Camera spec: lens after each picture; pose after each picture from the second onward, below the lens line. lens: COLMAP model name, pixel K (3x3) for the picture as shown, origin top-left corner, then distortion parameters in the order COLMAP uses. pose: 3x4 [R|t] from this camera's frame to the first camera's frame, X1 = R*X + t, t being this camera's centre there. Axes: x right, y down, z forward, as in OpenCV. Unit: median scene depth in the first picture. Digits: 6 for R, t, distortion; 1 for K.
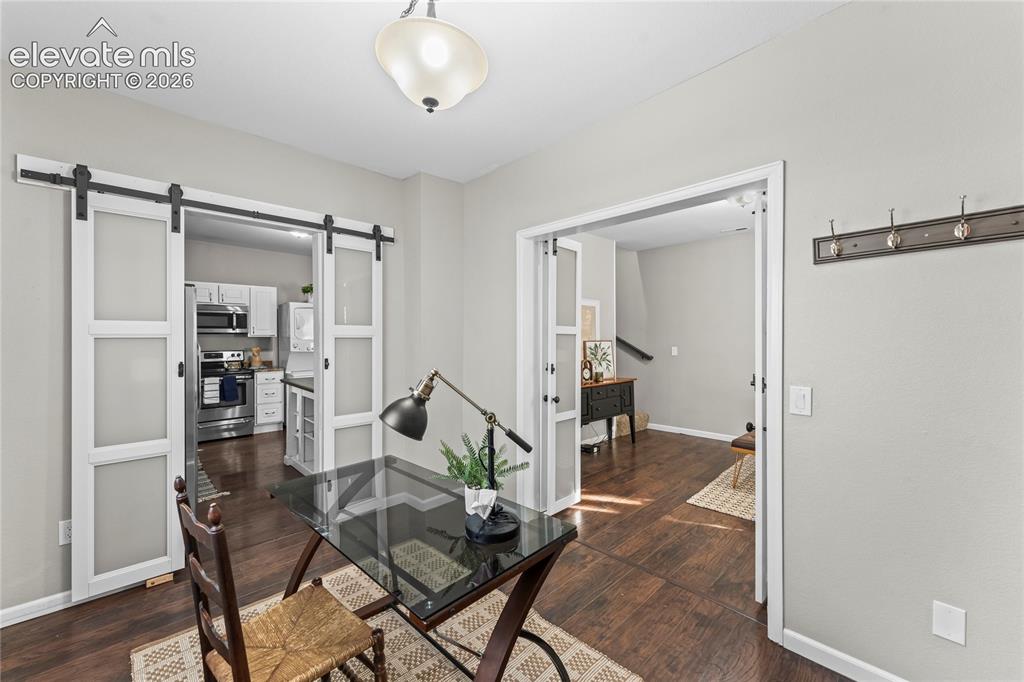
lens RADIAL K [[405.0, 0, 504.6], [0, 405.0, 338.3], [0, 0, 1]] dist [-0.000712, -0.000029]
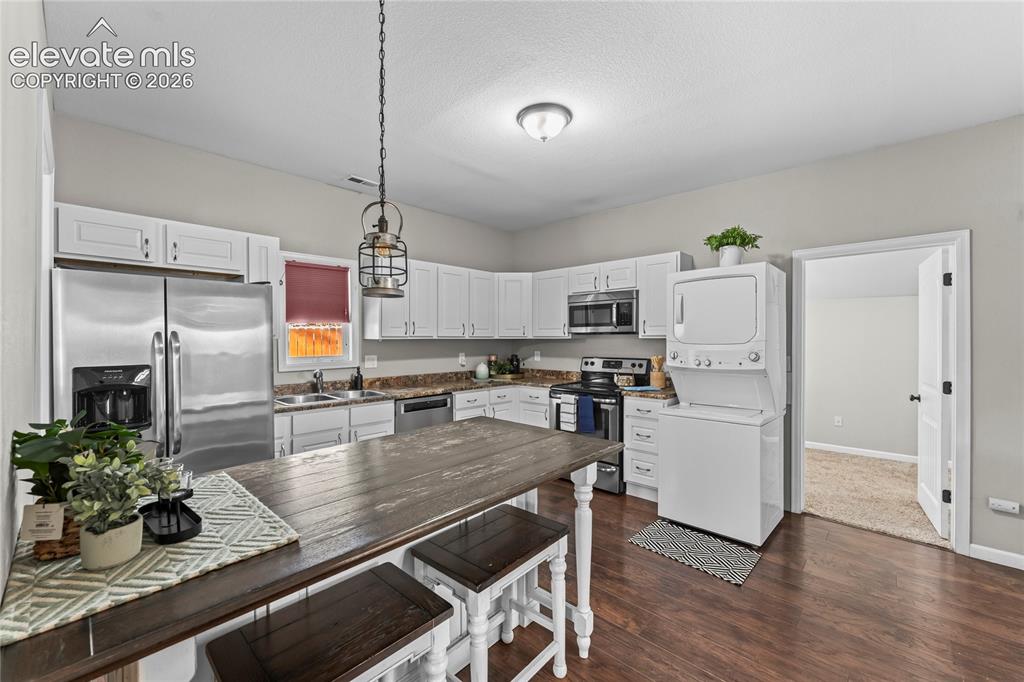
lens RADIAL K [[405.0, 0, 504.6], [0, 405.0, 338.3], [0, 0, 1]] dist [-0.000712, -0.000029]
pose [[0.054445, 0.000224, -0.998517, -0.009188], [-0.003019, 0.999995, 0.000060, -0.002722], [0.998512, 0.003012, 0.054445, 0.766831]]
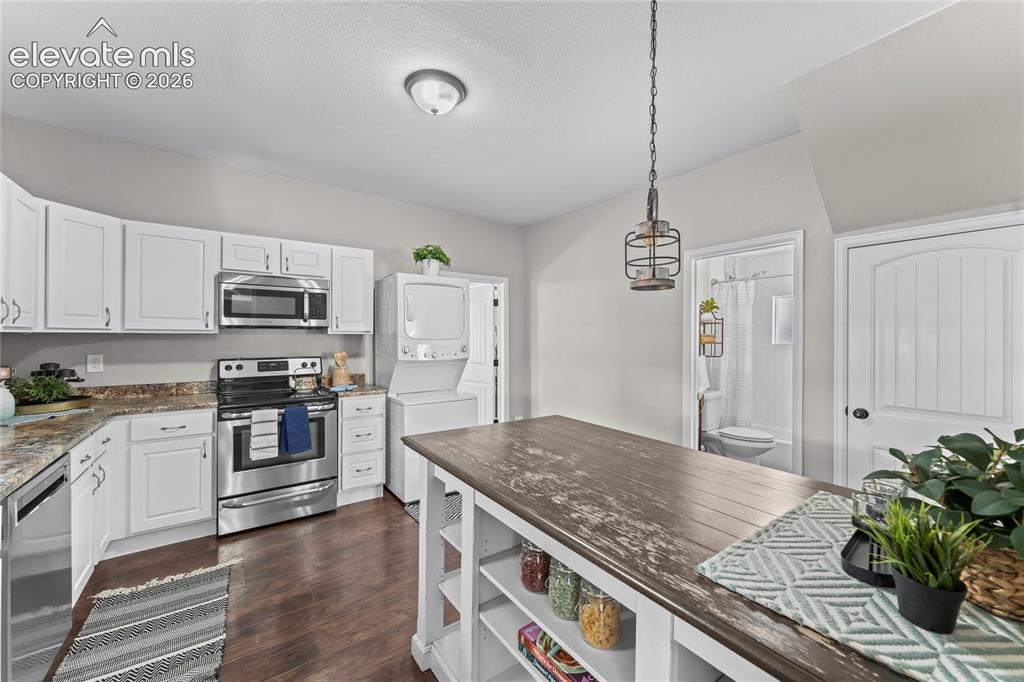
lens RADIAL K [[405.0, 0, 504.6], [0, 405.0, 338.3], [0, 0, 1]] dist [-0.000712, -0.000029]
pose [[0.988529, 0.004604, -0.150963, -0.302434], [-0.004990, 0.999985, -0.002181, 0.002954], [0.150950, 0.002909, 0.988537, 0.474337]]
